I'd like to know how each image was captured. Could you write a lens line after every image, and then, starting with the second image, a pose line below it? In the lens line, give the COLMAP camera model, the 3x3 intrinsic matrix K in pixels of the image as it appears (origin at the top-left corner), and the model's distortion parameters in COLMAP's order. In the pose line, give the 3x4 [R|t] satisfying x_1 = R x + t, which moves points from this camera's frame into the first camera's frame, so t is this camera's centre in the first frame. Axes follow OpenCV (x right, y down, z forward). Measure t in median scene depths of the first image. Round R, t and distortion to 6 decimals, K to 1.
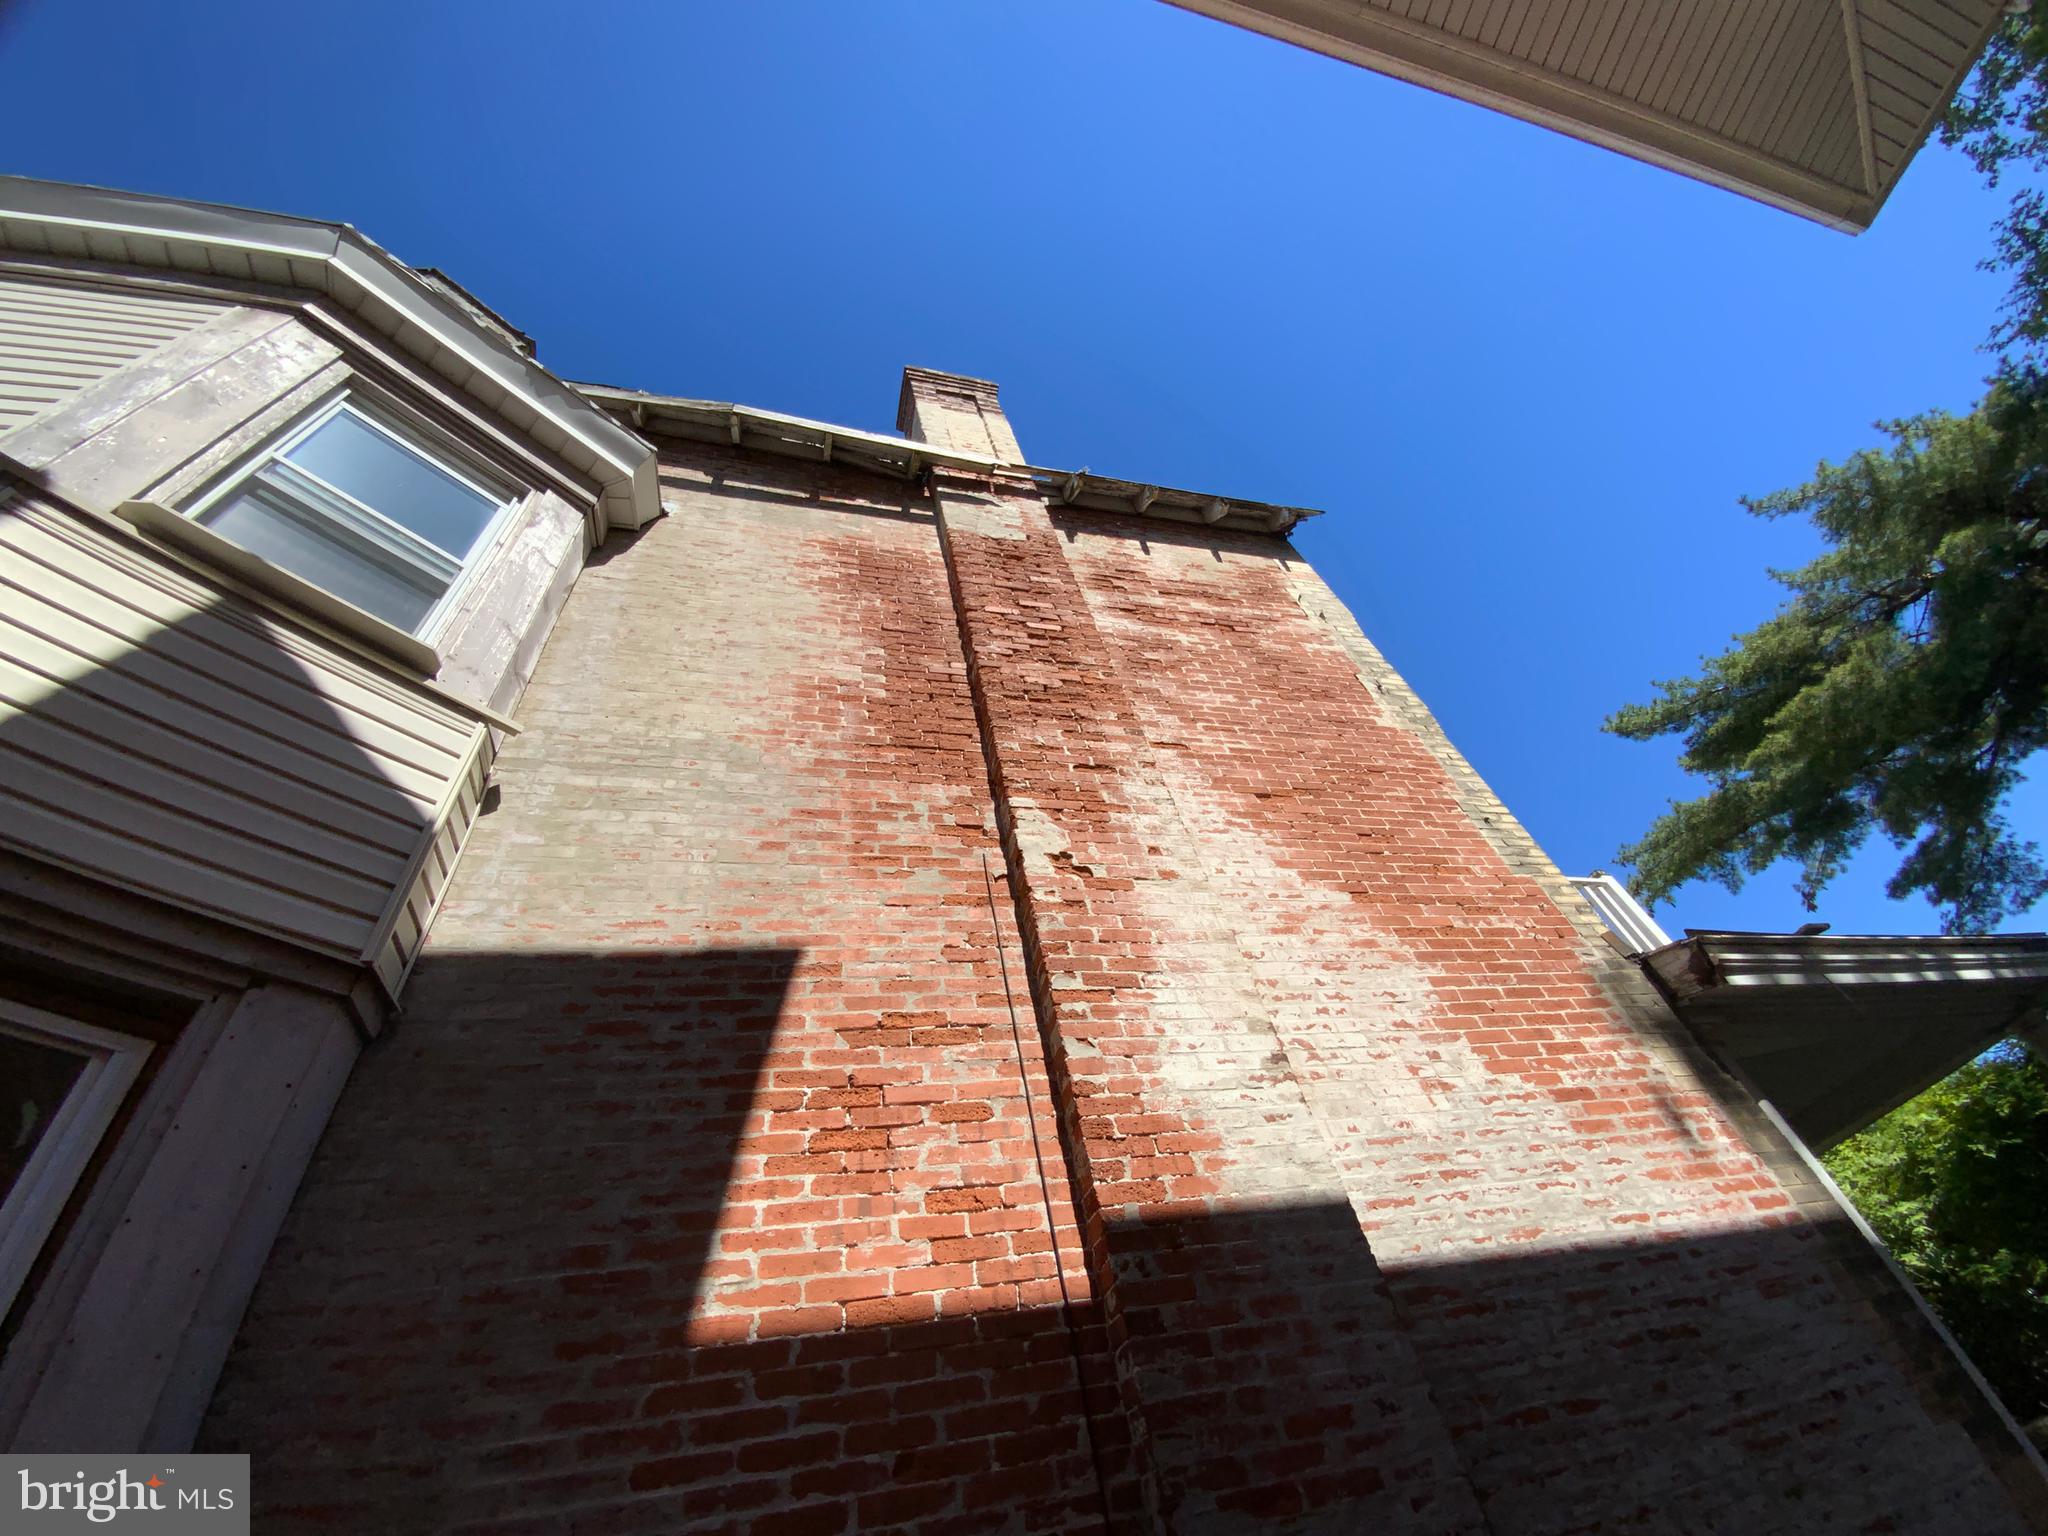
lens RADIAL K [[827.4, 0, 1028.8], [0, 827.4, 778.4], [0, 0, 1]] dist [0.018509, -0.016615]
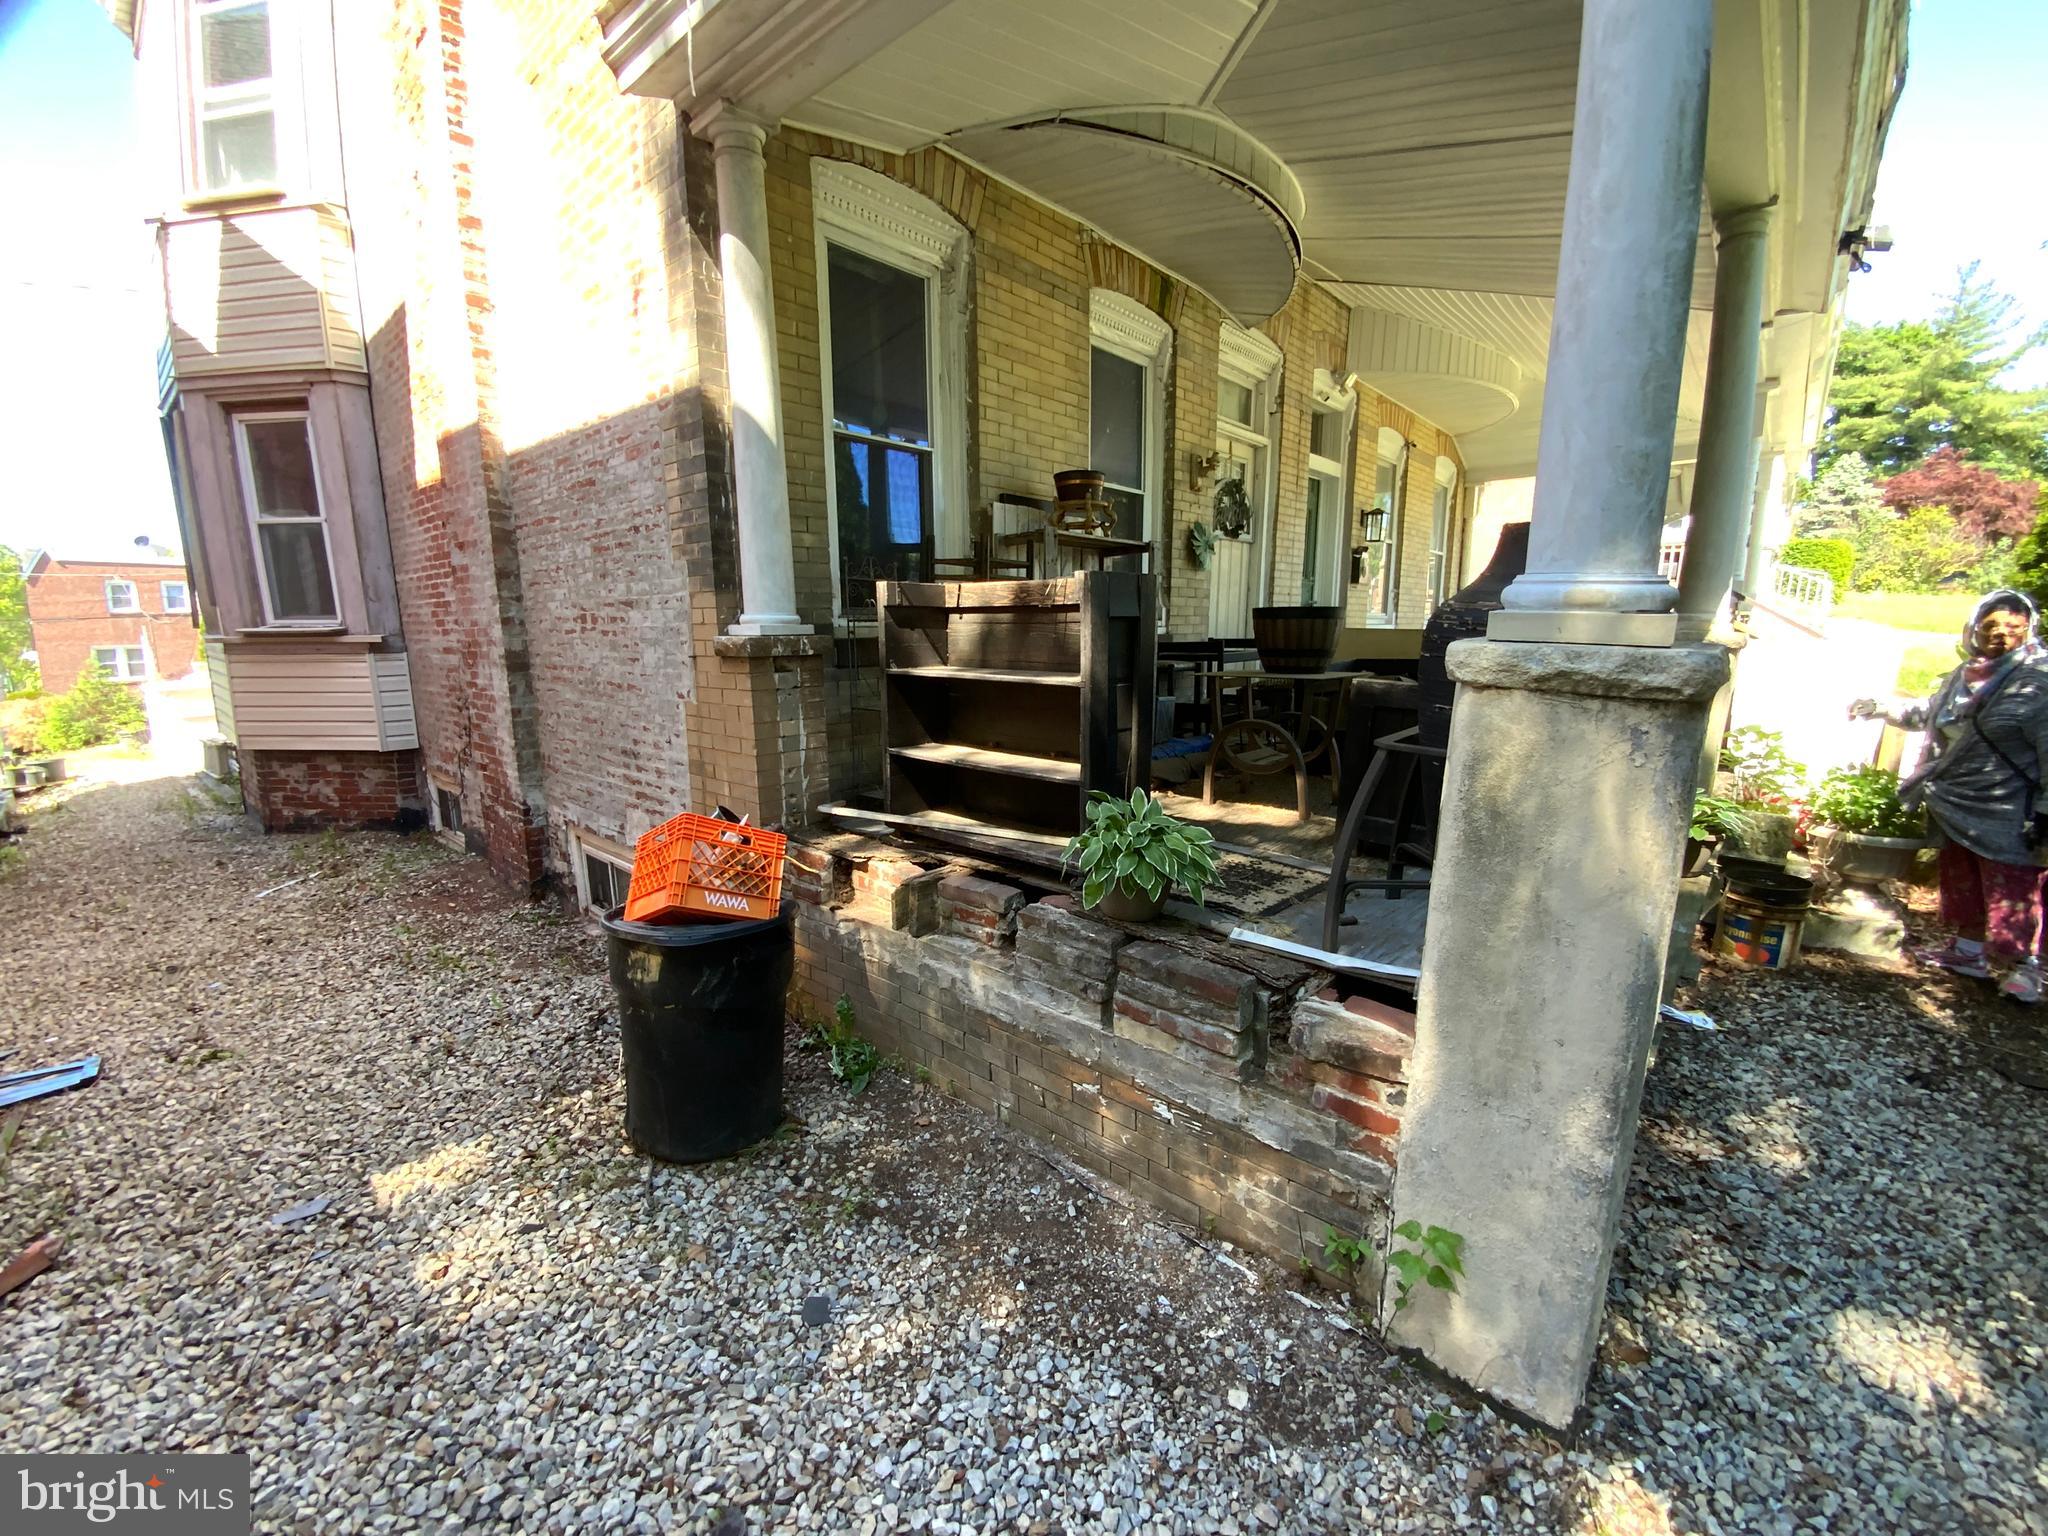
lens RADIAL K [[827.4, 0, 1027.0], [0, 827.4, 766.6], [0, 0, 1]] dist [0.018509, -0.016615]
pose [[0.564975, 0.300169, -0.768571, 2.544987], [0.544496, 0.564230, 0.620620, 0.451450], [0.619941, -0.769119, 0.155335, 0.855391]]
